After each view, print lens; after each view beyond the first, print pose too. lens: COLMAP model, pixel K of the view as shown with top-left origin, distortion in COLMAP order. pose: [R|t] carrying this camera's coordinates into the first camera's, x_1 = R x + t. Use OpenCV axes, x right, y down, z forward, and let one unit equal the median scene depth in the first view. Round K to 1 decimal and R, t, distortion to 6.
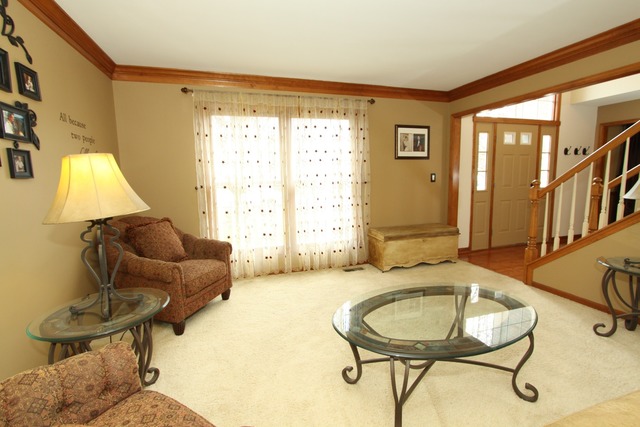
lens RADIAL K [[294.4, 0, 320.3], [0, 294.4, 214.1], [0, 0, 1]] dist [-0.005597, -0.000287]
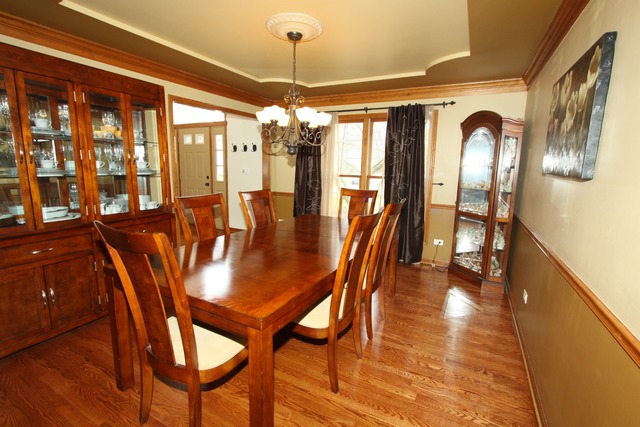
lens RADIAL K [[294.4, 0, 320.8], [0, 294.4, 212.4], [0, 0, 1]] dist [-0.005597, -0.000287]
pose [[0.718274, 0.136833, -0.682173, 1.861055], [-0.112251, 0.990416, 0.080471, -0.106850], [0.686646, 0.018774, 0.726750, 0.452139]]
